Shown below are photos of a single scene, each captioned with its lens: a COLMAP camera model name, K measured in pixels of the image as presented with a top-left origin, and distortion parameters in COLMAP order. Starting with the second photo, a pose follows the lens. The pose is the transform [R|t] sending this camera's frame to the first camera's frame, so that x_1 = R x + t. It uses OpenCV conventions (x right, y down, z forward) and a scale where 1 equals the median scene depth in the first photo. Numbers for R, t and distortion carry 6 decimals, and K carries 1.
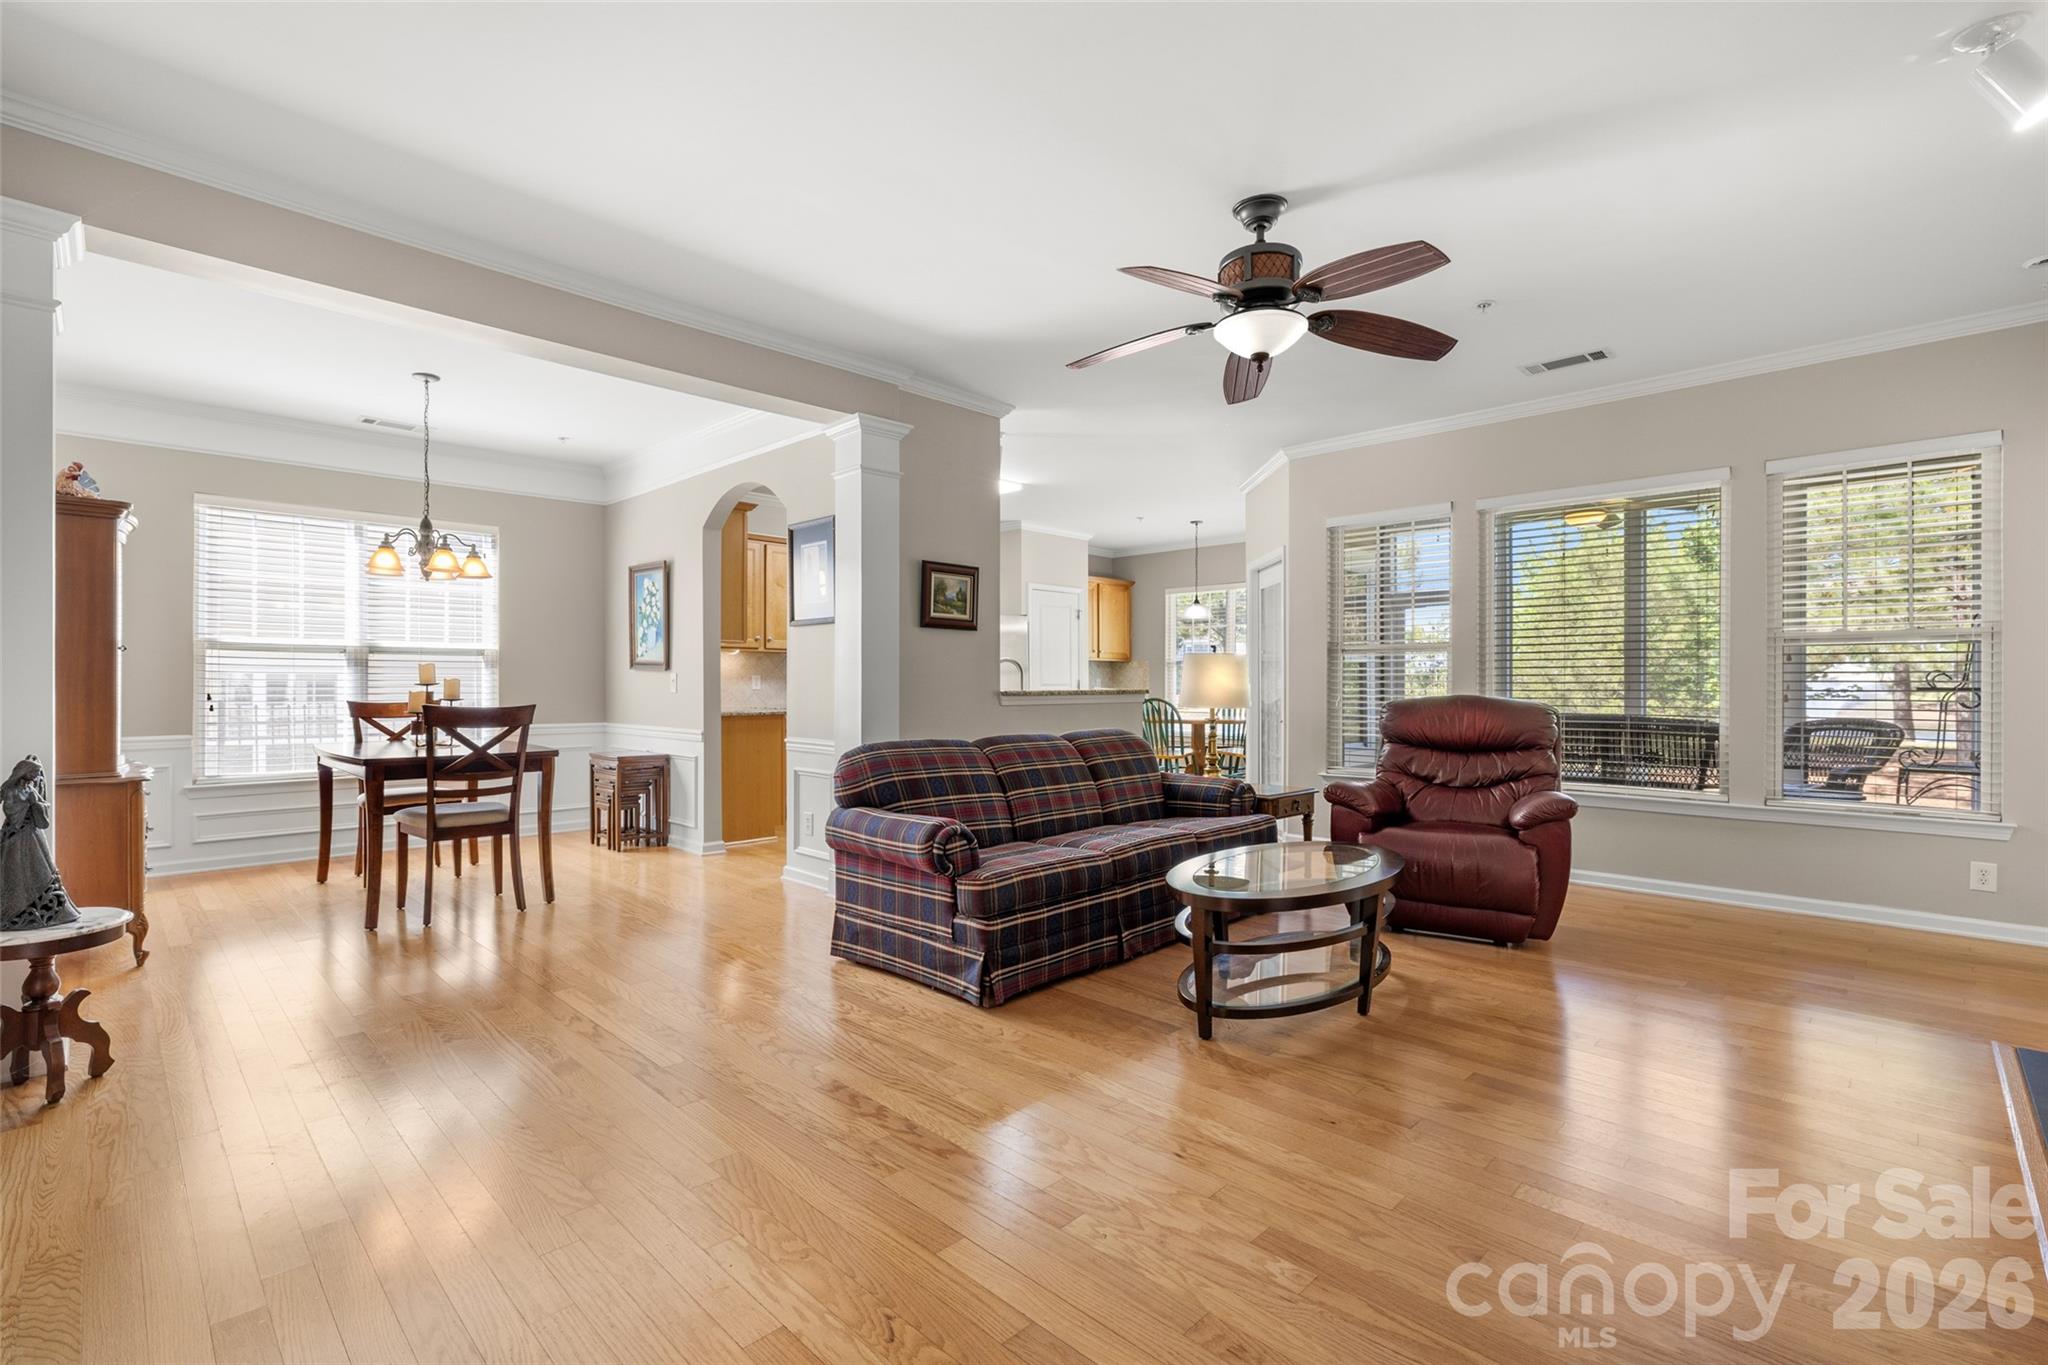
lens RADIAL K [[925.6, 0, 1026.1], [0, 925.6, 680.0], [0, 0, 1]] dist [-0.008753, 0.000585]
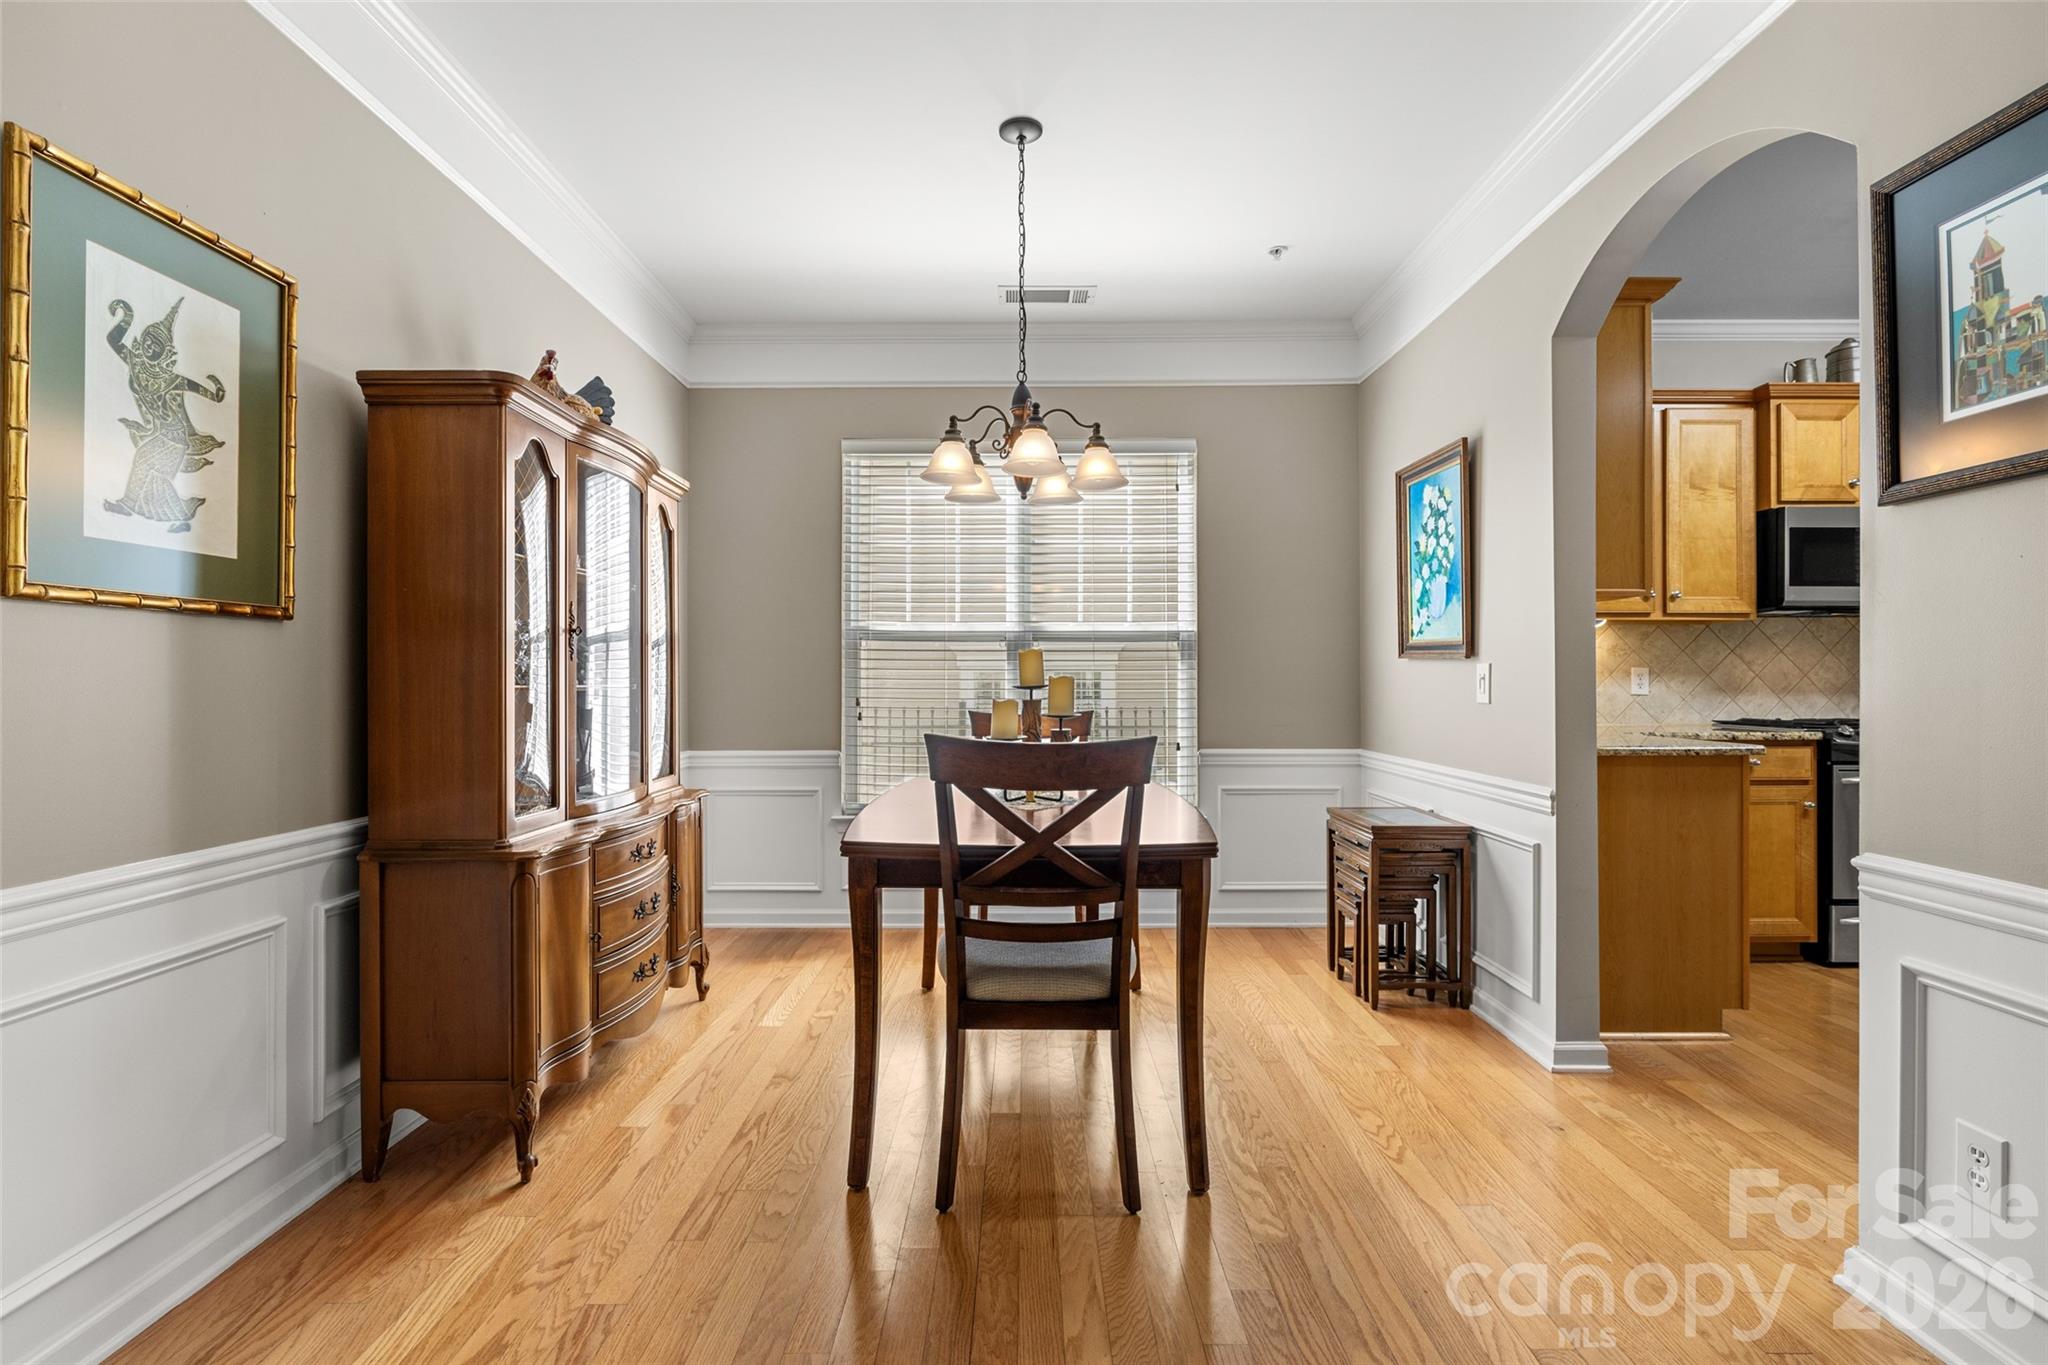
lens RADIAL K [[954.7, 0, 1012.1], [0, 954.7, 685.4], [0, 0, 1]] dist [-0.009650, 0.001991]
pose [[0.692513, 0.001823, -0.721403, -0.195796], [0.004287, 0.999969, 0.006643, 0.000050], [0.721393, -0.007693, 0.692484, 0.483265]]
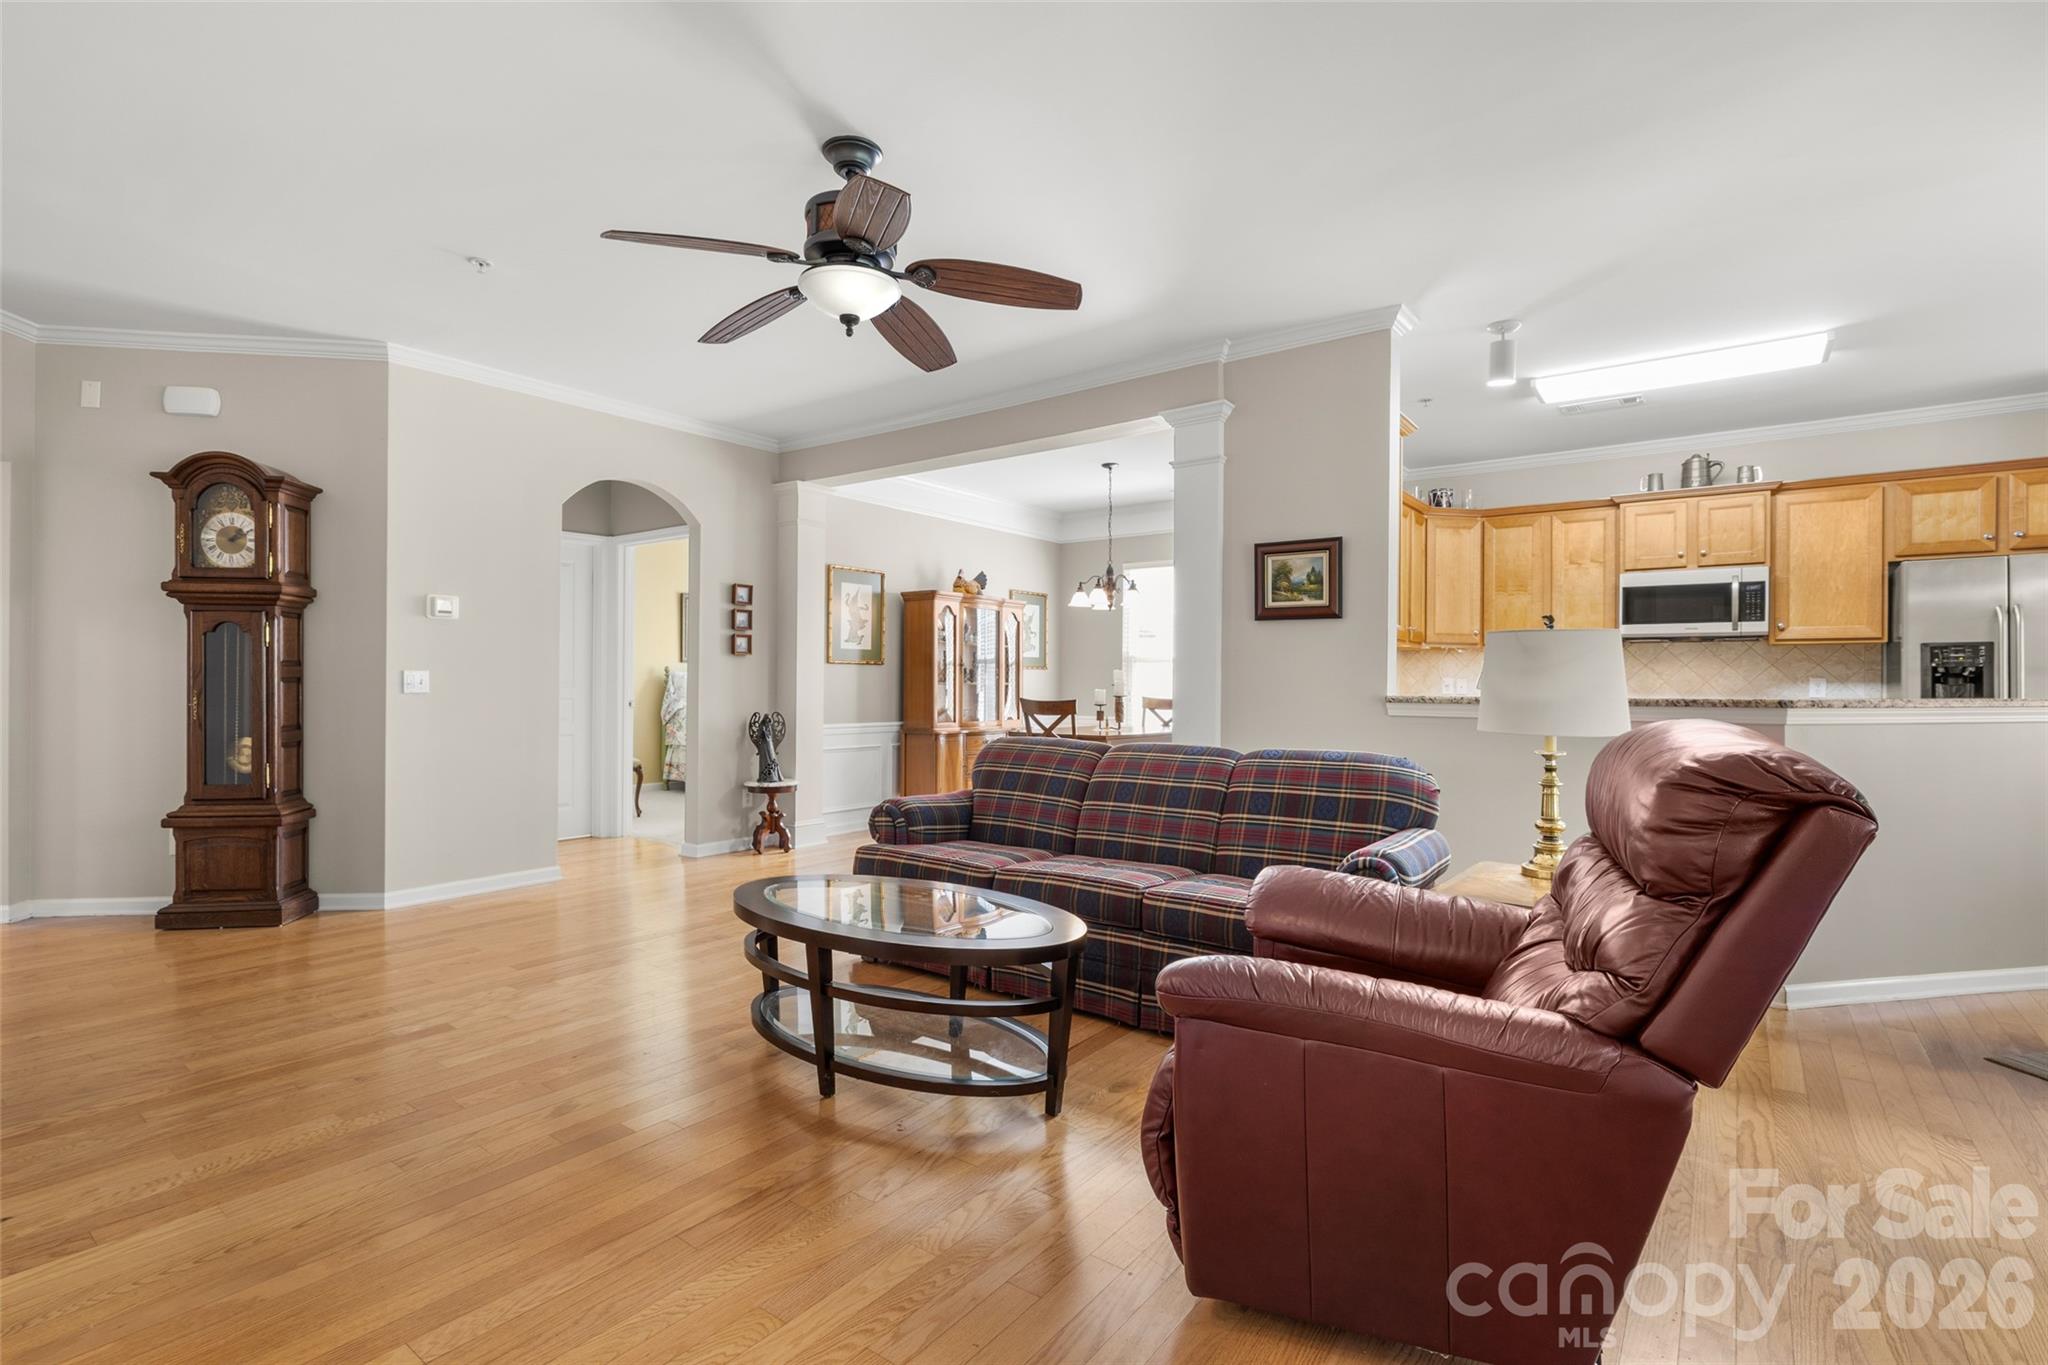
lens RADIAL K [[954.7, 0, 1017.6], [0, 954.7, 690.7], [0, 0, 1]] dist [-0.009650, 0.001991]
pose [[0.126076, 0.007904, -0.991989, 0.623243], [-0.001645, 0.999969, 0.007758, 0.002041], [0.992019, 0.000654, 0.126085, 0.547222]]
